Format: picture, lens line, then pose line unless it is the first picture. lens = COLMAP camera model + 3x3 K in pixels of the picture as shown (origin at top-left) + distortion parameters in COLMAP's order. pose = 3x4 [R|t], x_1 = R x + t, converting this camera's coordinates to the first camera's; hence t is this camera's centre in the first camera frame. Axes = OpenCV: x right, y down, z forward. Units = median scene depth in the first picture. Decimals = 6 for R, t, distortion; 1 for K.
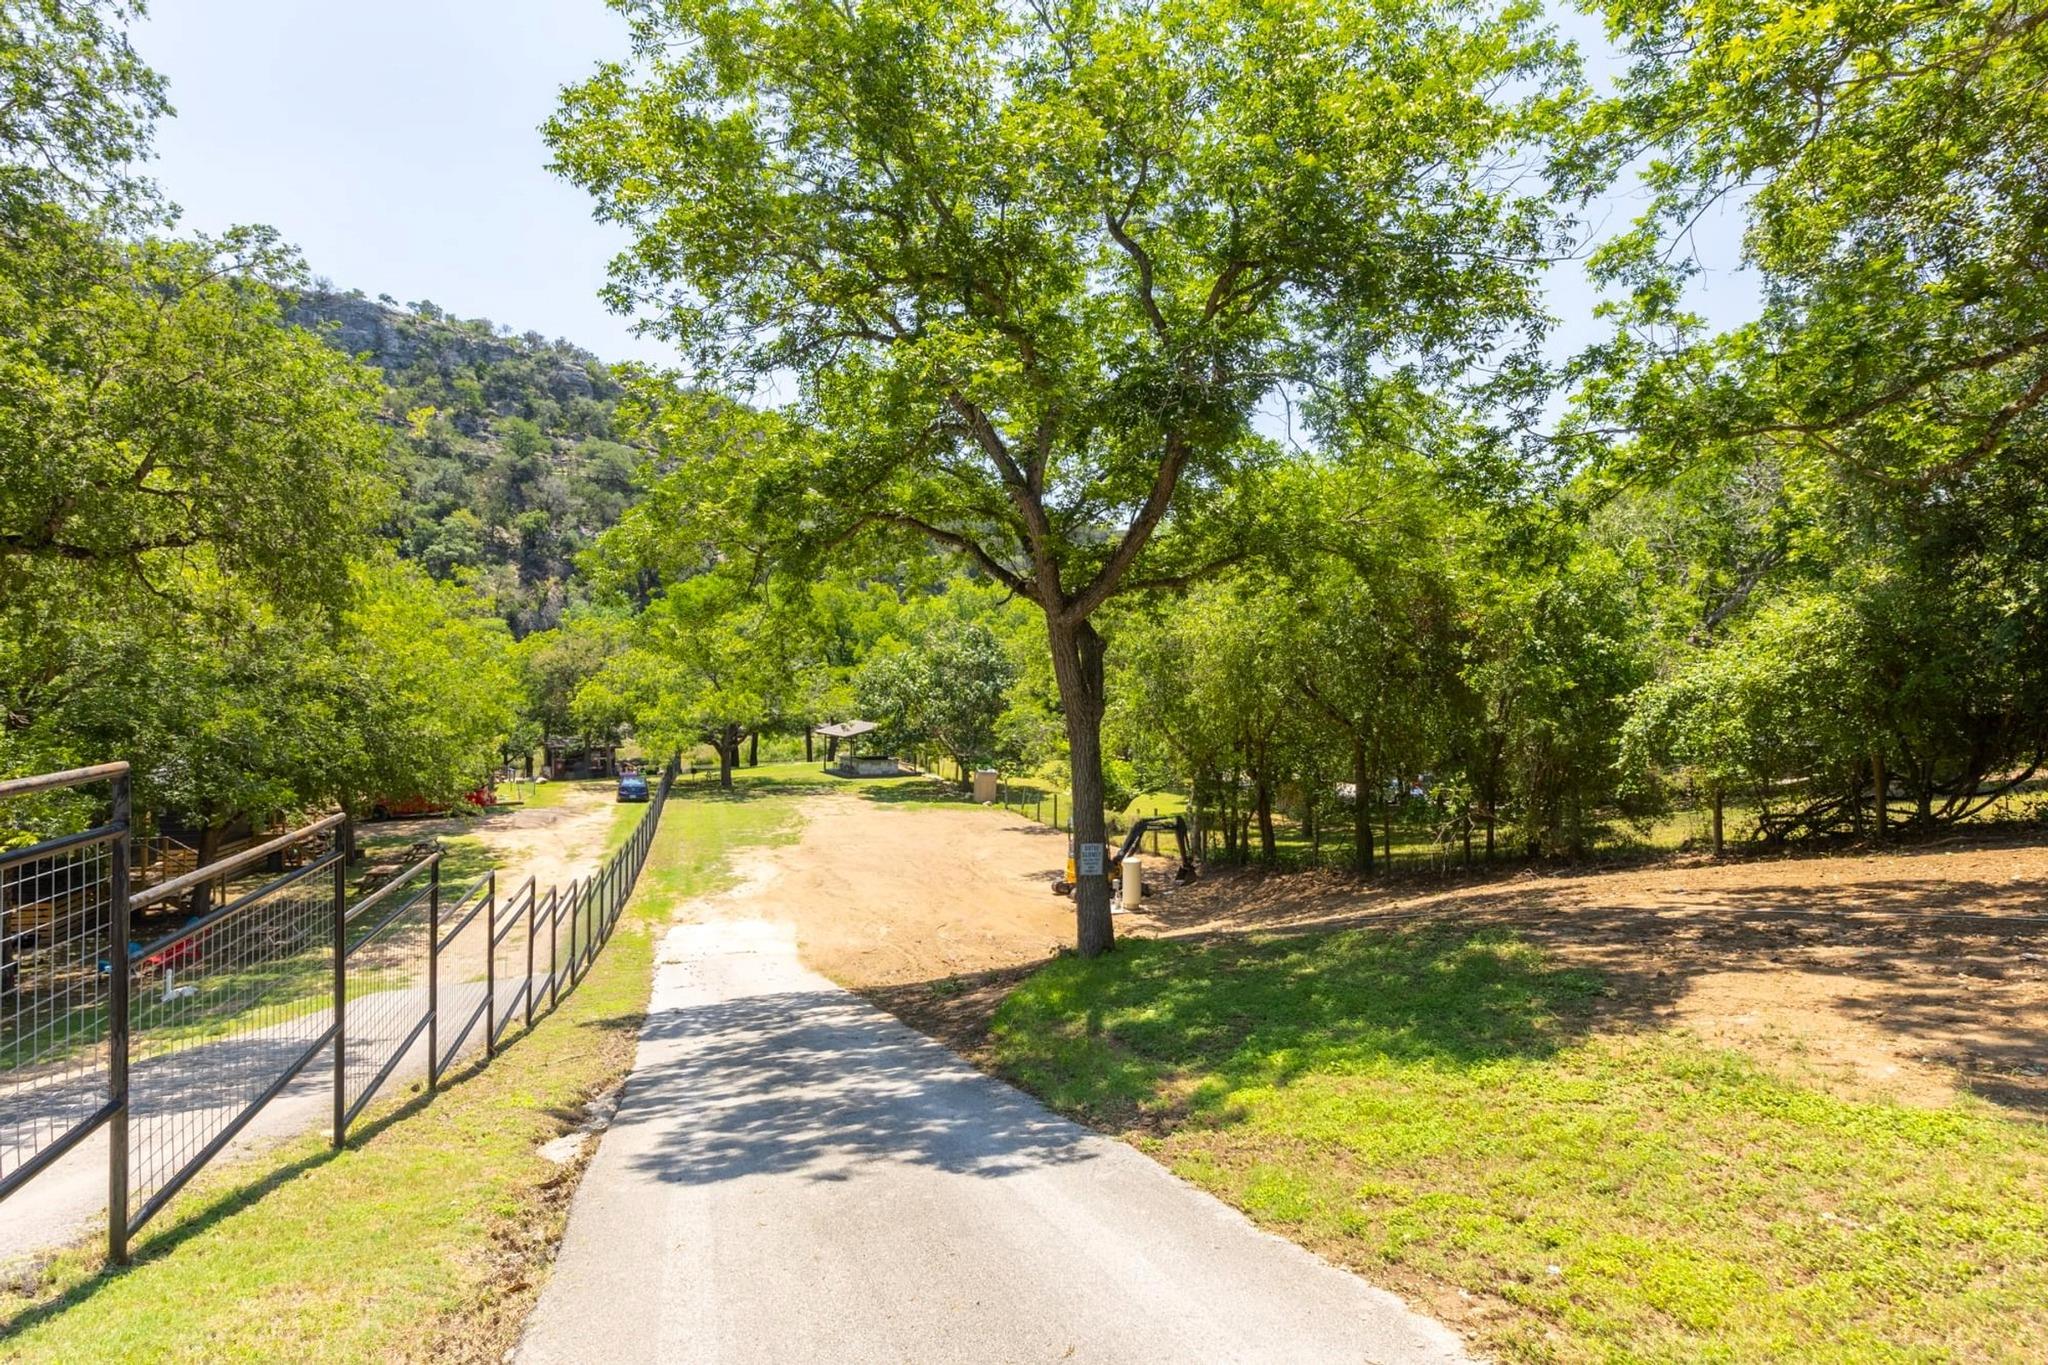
lens RADIAL K [[1032.9, 0, 1036.6], [0, 1032.9, 675.5], [0, 0, 1]] dist [-0.005342, 0.002599]
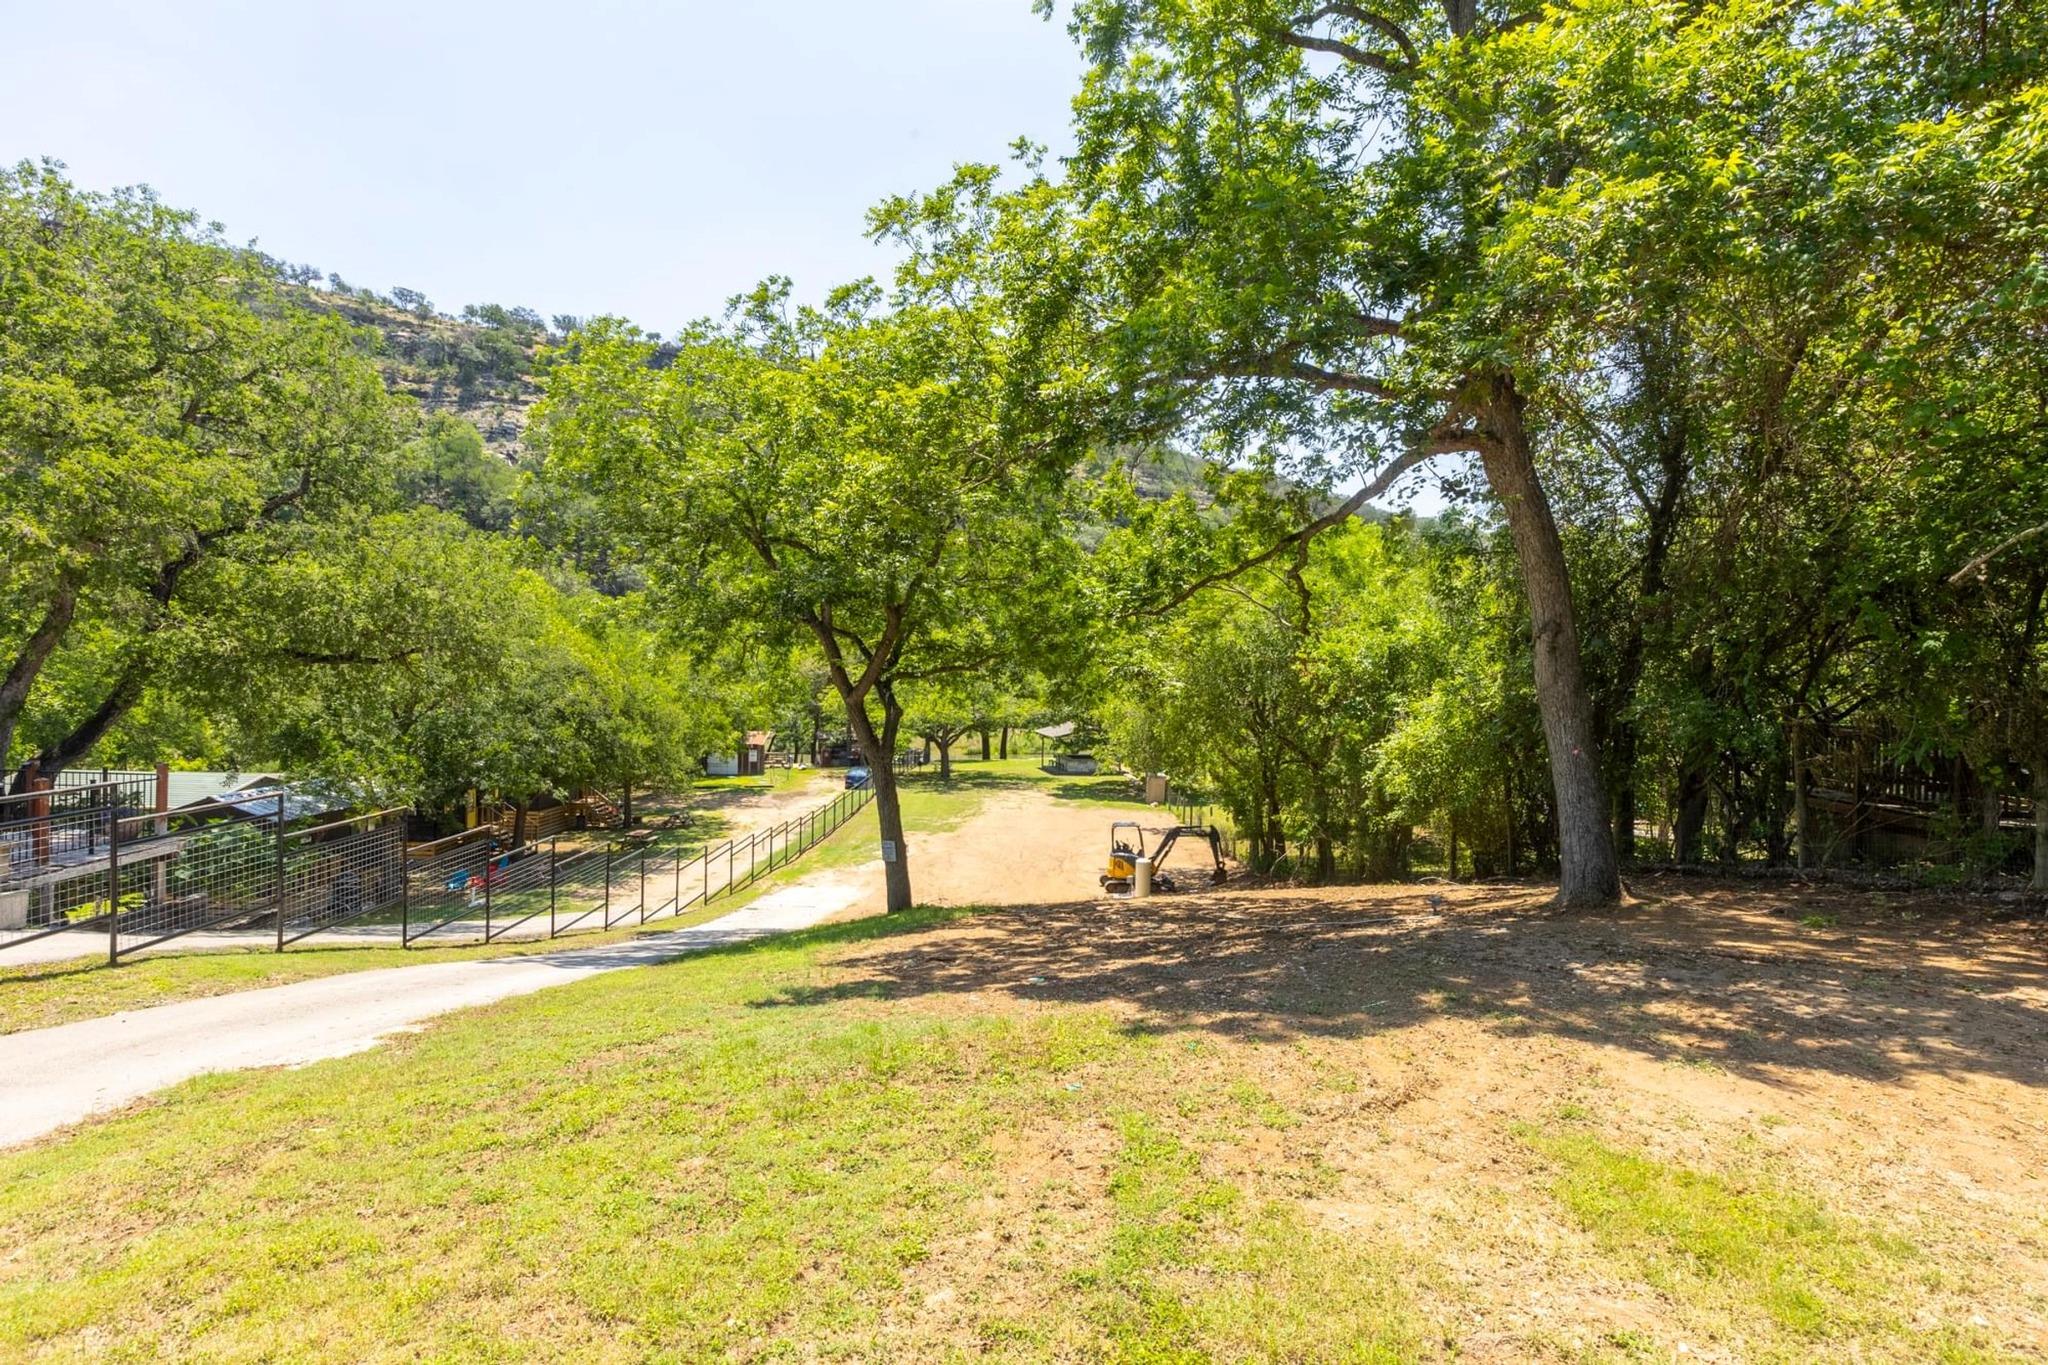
lens RADIAL K [[1032.9, 0, 1022.6], [0, 1032.9, 662.6], [0, 0, 1]] dist [-0.005342, 0.002599]
pose [[0.954285, 0.006054, -0.298835, 0.044242], [-0.007259, 0.999969, -0.002922, -0.006611], [0.298809, 0.004958, 0.954300, -0.026825]]
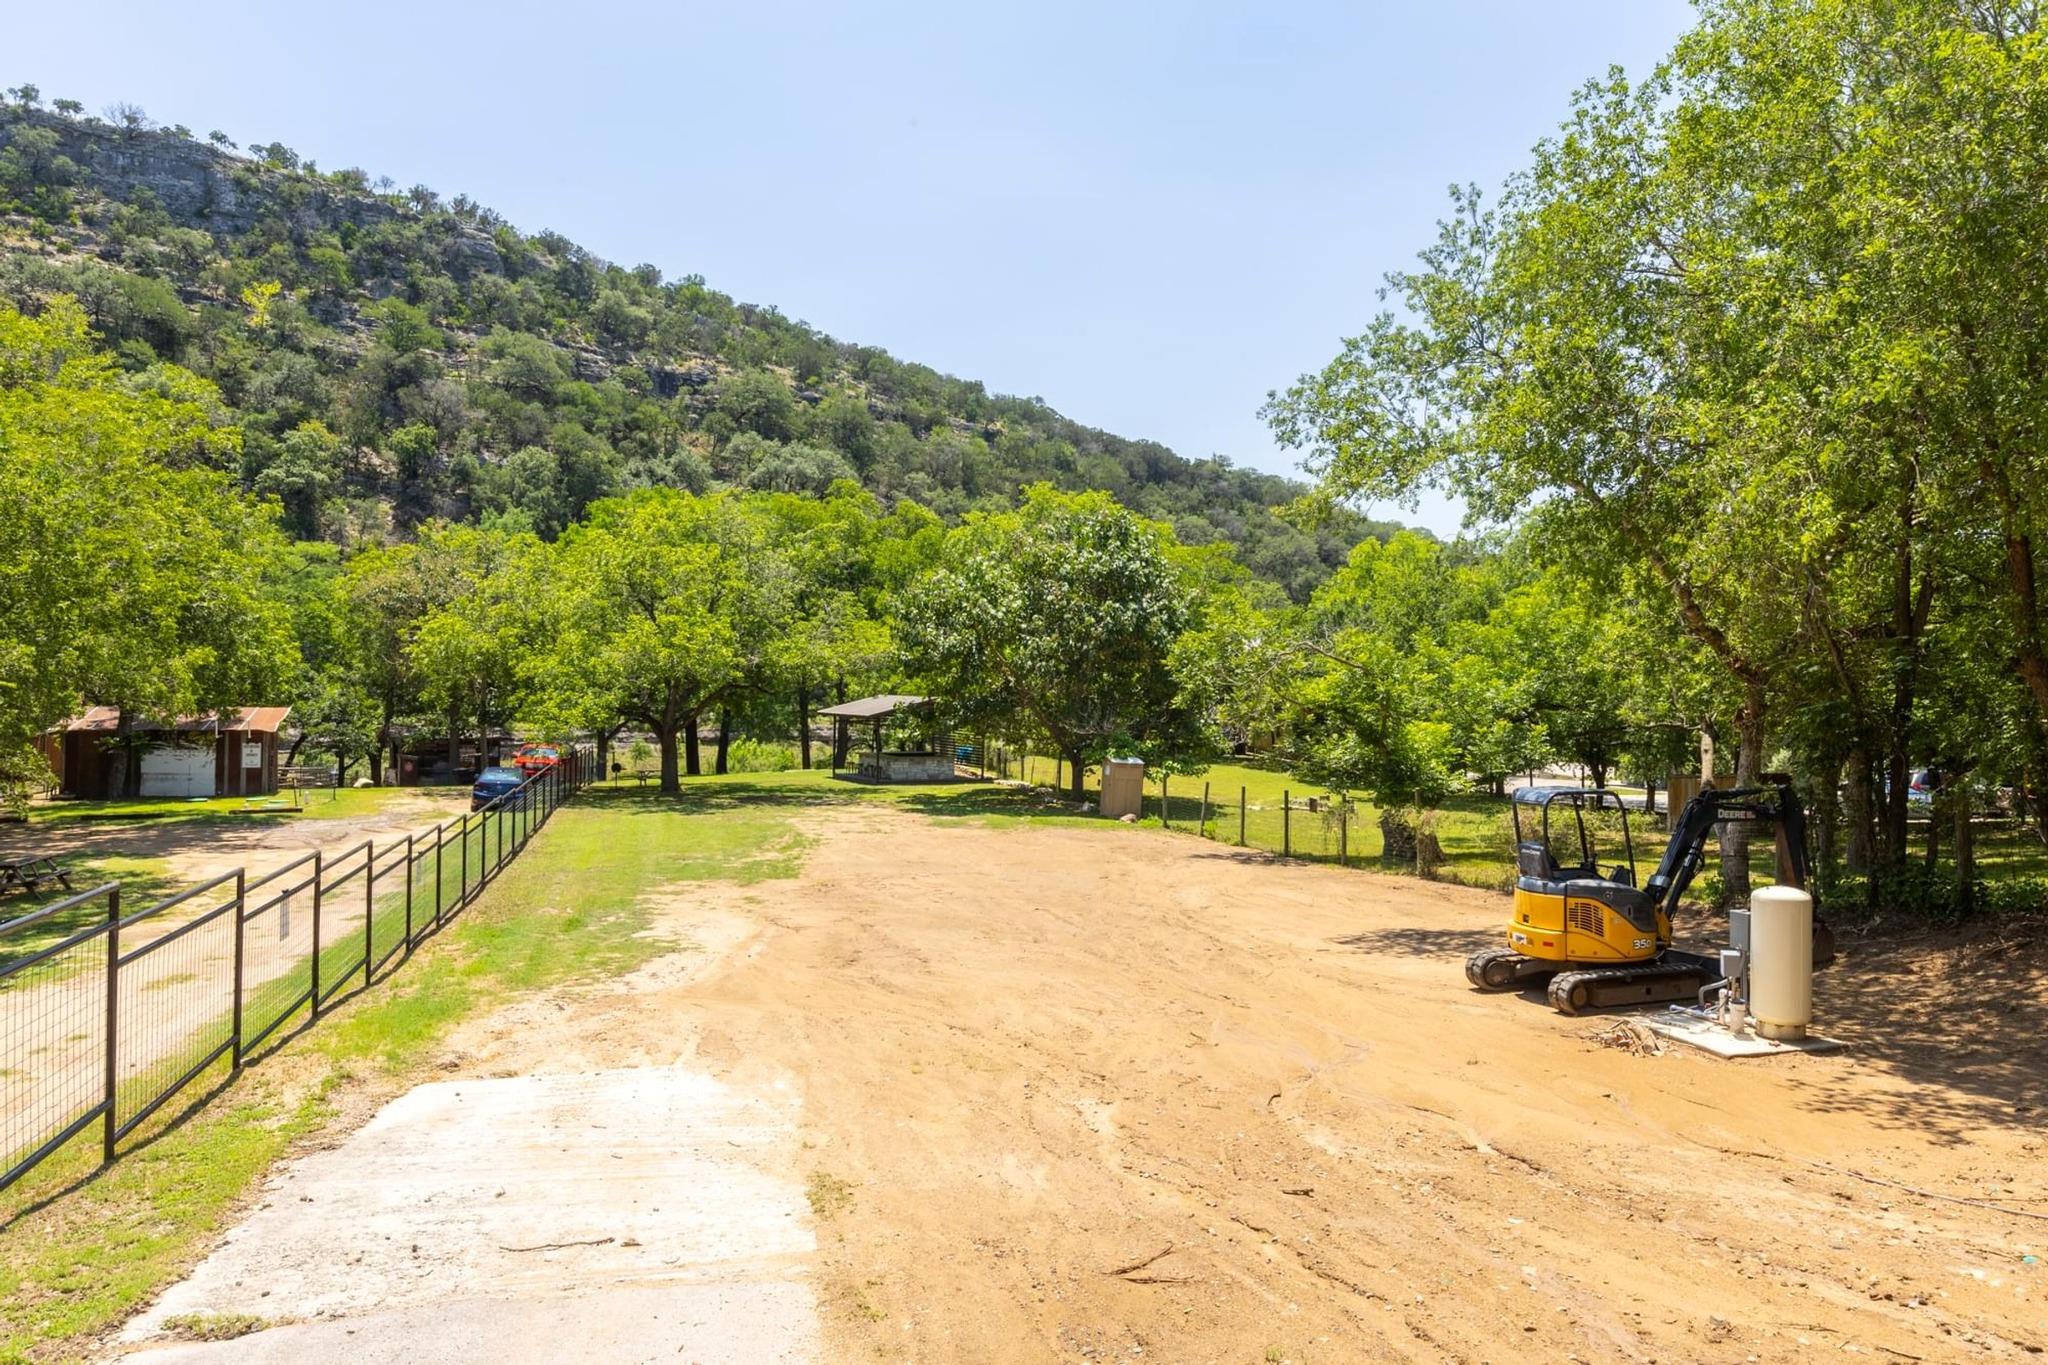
lens RADIAL K [[1399.3, 0, 1045.1], [0, 1399.3, 665.8], [0, 0, 1]] dist [-0.003666, -0.001496]
pose [[0.998993, -0.000832, -0.044866, -0.017924], [0.000321, 0.999935, -0.011385, 0.015272], [0.044873, 0.011359, 0.998928, 0.074245]]
